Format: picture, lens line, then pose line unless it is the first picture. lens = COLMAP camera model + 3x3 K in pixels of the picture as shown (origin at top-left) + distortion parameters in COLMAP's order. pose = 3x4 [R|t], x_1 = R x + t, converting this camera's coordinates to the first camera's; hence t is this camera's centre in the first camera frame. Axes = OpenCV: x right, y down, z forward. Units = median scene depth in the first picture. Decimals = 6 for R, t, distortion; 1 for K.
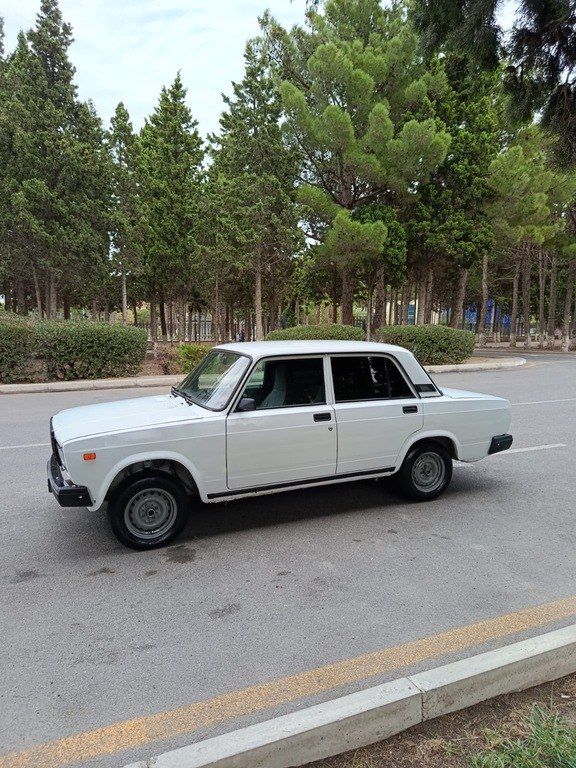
lens RADIAL K [[535.7, 0, 288.0], [0, 535.7, 384.0], [0, 0, 1]] dist [0.035524, -0.059994]
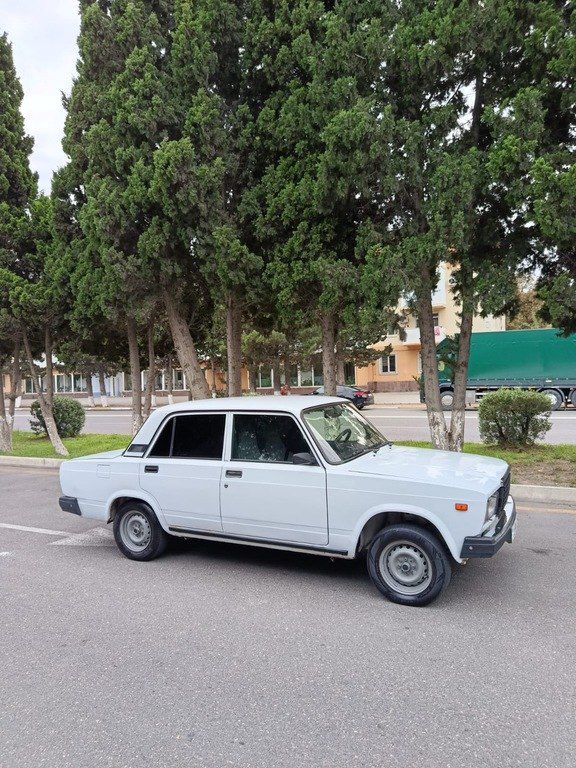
lens RADIAL K [[533.2, 0, 286.1], [0, 533.2, 384.3], [0, 0, 1]] dist [0.040040, -0.063323]
pose [[-0.635222, 0.021369, 0.772034, -0.239093], [0.121301, 0.989972, 0.072405, -0.051849], [-0.762744, 0.139642, -0.631444, 0.482933]]
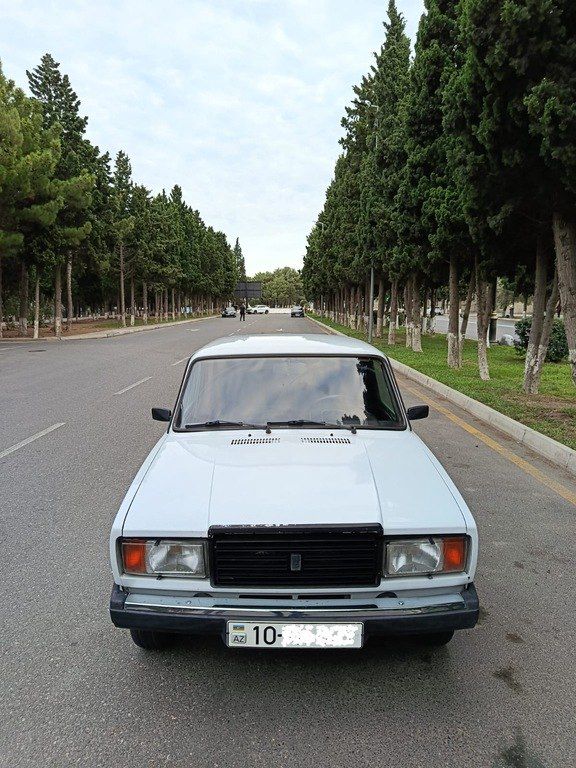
lens RADIAL K [[535.7, 0, 288.0], [0, 535.7, 384.0], [0, 0, 1]] dist [0.035524, -0.059994]
pose [[0.392633, -0.128028, 0.910741, -0.220838], [0.102603, 0.990179, 0.094961, -0.025884], [-0.913954, 0.056160, 0.401913, 0.203601]]
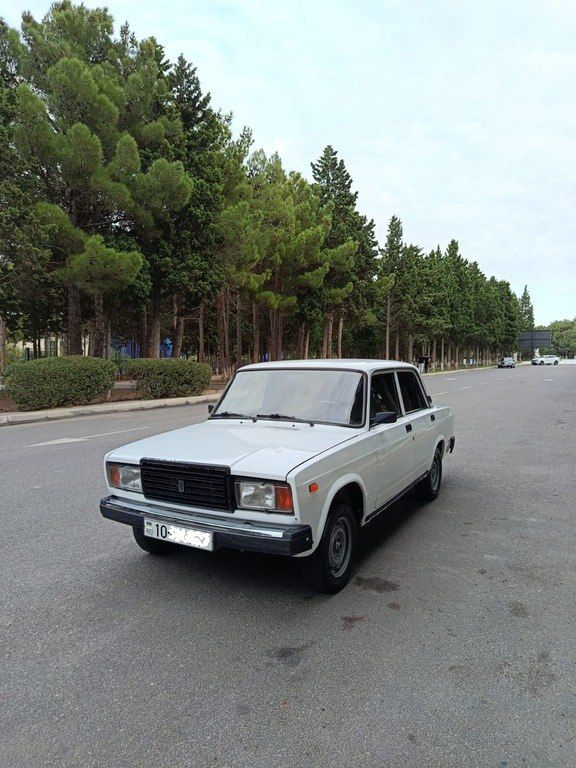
lens RADIAL K [[530.0, 0, 286.2], [0, 530.0, 385.4], [0, 0, 1]] dist [0.081631, -0.148649]
pose [[0.801550, -0.029004, 0.597224, -0.194340], [0.069898, 0.996520, -0.045417, 0.002531], [-0.593829, 0.078149, 0.800787, 0.076386]]
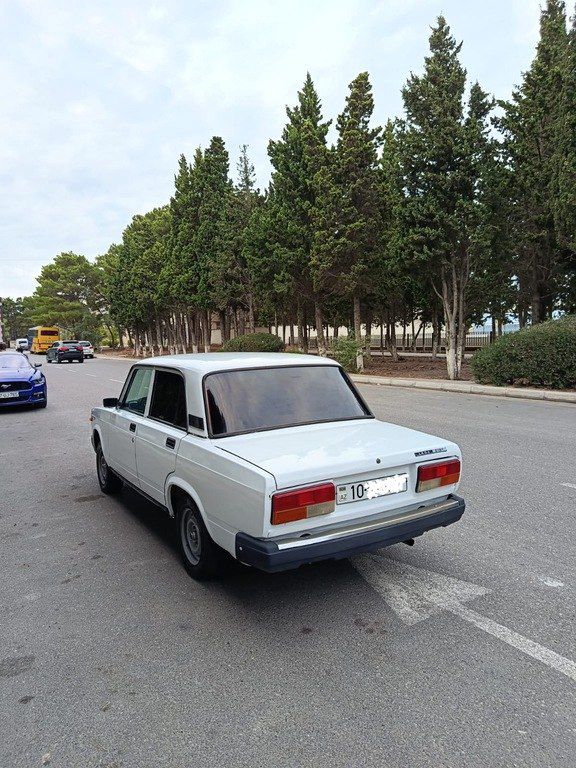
lens RADIAL K [[533.2, 0, 286.1], [0, 533.2, 384.3], [0, 0, 1]] dist [0.040040, -0.063323]
pose [[0.134412, 0.085527, -0.987228, 0.285613], [-0.089598, 0.993236, 0.073849, -0.031278], [0.986867, 0.078528, 0.141166, 0.293563]]
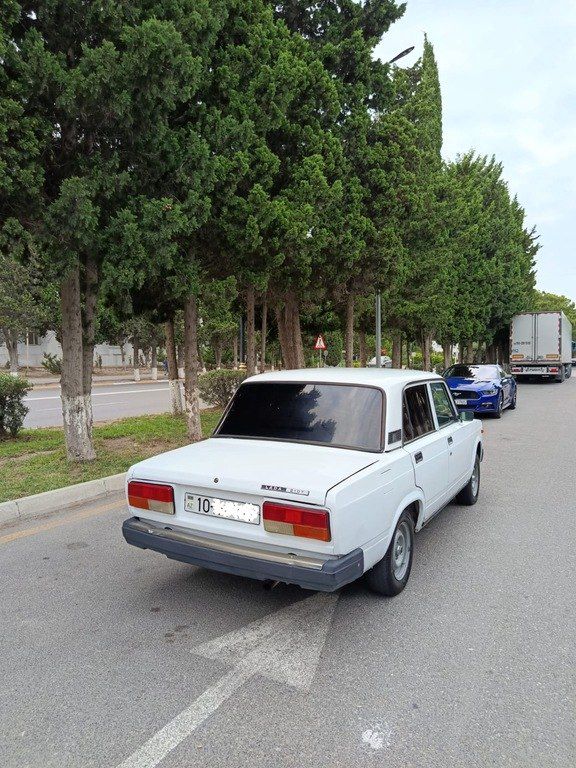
lens RADIAL K [[533.2, 0, 286.1], [0, 533.2, 384.3], [0, 0, 1]] dist [0.040040, -0.063323]
pose [[-0.803132, 0.035736, -0.594728, 0.199082], [-0.060199, 0.988224, 0.140674, -0.053042], [0.592752, 0.148782, -0.791523, 0.502508]]
